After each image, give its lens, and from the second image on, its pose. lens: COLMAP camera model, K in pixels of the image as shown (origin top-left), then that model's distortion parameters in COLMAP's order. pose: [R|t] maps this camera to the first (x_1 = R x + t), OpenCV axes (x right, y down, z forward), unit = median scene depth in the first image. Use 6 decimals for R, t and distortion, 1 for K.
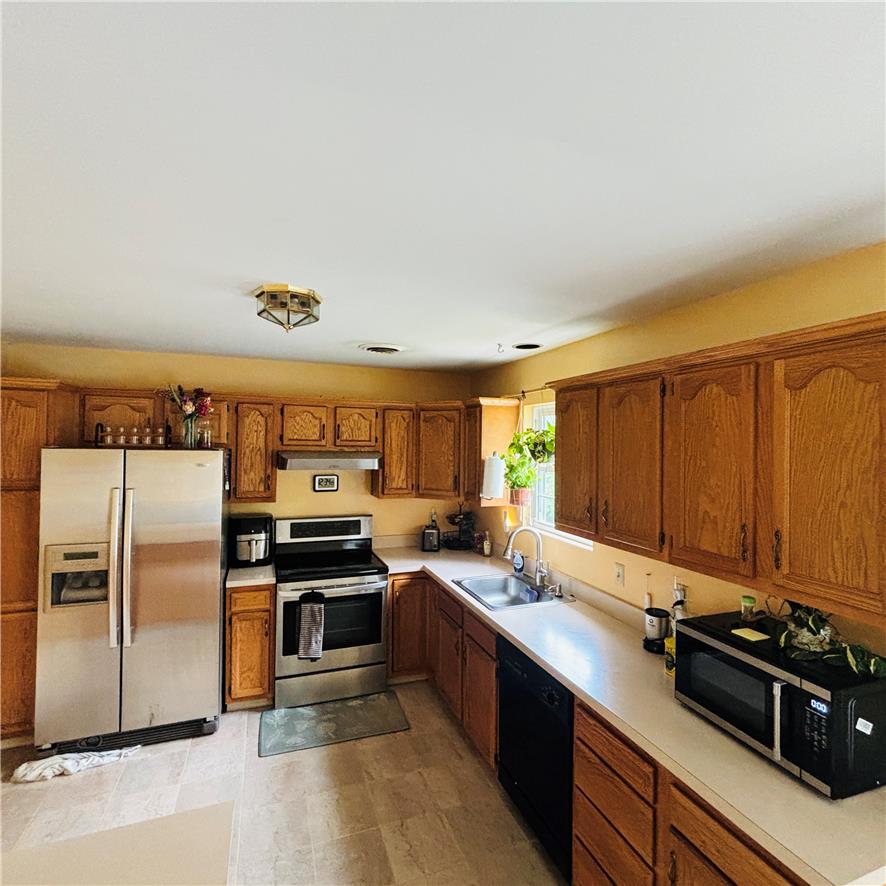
lens RADIAL K [[476.4, 0, 443.5], [0, 476.4, 439.4], [0, 0, 1]] dist [-0.000335, -0.002722]
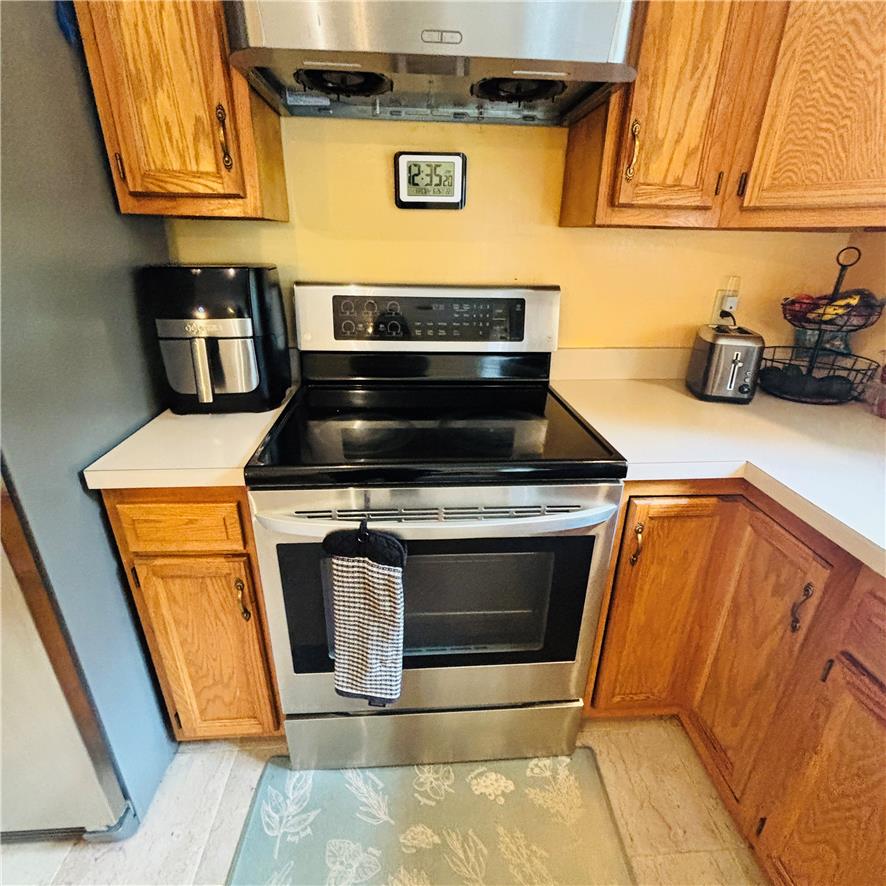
lens RADIAL K [[481.2, 0, 443.9], [0, 481.2, 443.7], [0, 0, 1]] dist [0.002897, 0.000911]
pose [[0.959734, 0.112869, -0.257236, -0.158563], [-0.002553, 0.919195, 0.393795, 0.157553], [0.280897, -0.377282, 0.882471, 0.775738]]
